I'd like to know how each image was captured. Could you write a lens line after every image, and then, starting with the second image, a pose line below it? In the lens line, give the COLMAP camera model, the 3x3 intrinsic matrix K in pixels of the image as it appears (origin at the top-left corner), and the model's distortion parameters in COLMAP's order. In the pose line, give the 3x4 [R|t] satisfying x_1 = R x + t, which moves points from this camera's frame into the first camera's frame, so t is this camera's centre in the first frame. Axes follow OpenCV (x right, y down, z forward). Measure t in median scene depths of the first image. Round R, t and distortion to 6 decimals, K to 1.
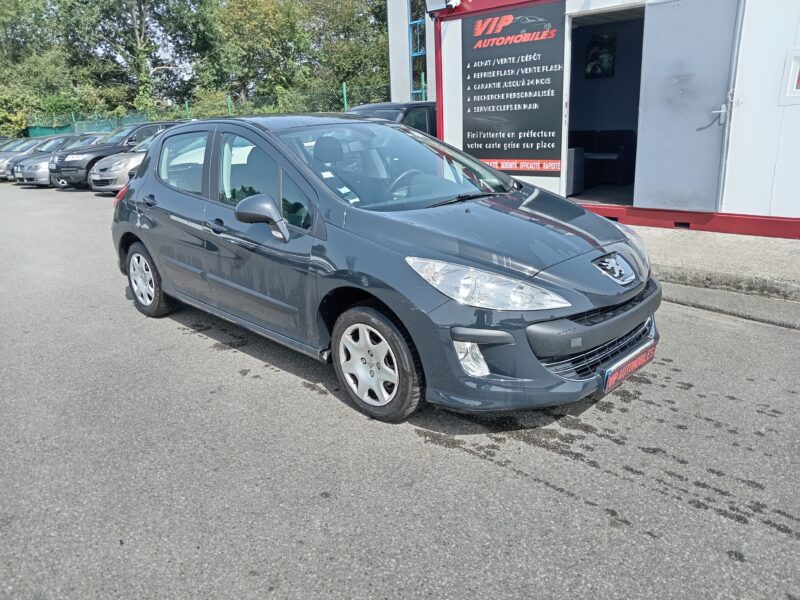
lens RADIAL K [[599.2, 0, 393.0], [0, 599.2, 298.9], [0, 0, 1]] dist [-0.013639, -0.004934]
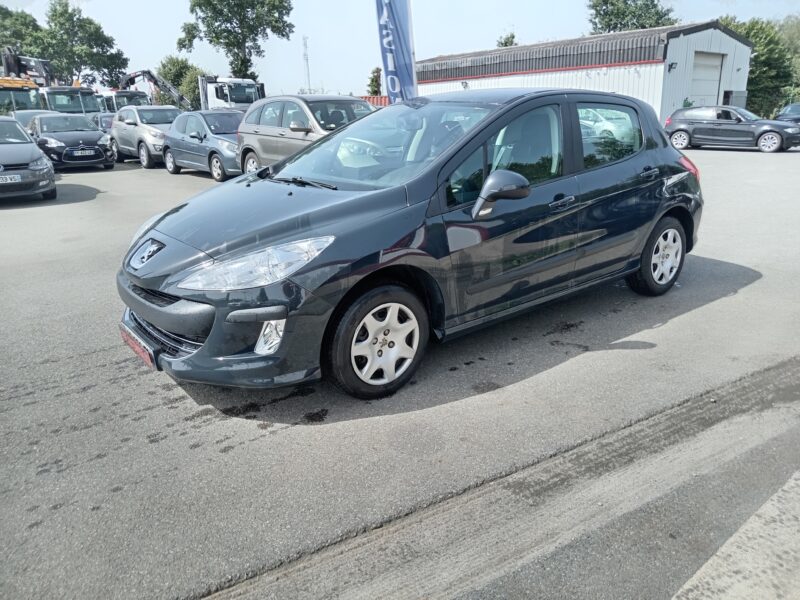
lens RADIAL K [[600.9, 0, 400.0], [0, 600.9, 300.0], [0, 0, 1]] dist [-0.072729, 0.088492]
pose [[-0.122383, 0.339502, -0.932610, 0.440157], [-0.263945, 0.894701, 0.360338, -0.157463], [0.956742, 0.290257, -0.019886, 0.491577]]
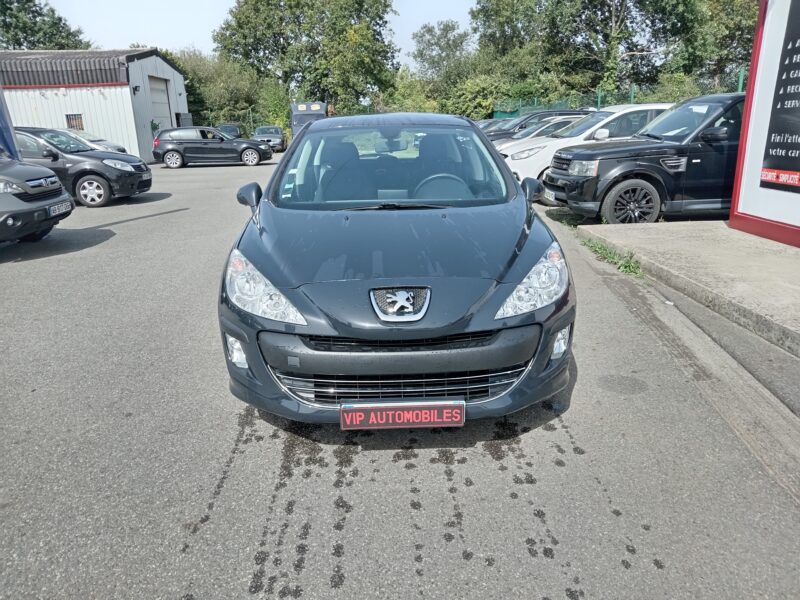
lens RADIAL K [[599.2, 0, 393.0], [0, 599.2, 298.9], [0, 0, 1]] dist [-0.013639, -0.004934]
pose [[0.719922, 0.220569, -0.658074, 0.314941], [-0.205272, 0.973407, 0.101697, -0.047713], [0.663005, 0.061870, 0.746054, 0.113106]]
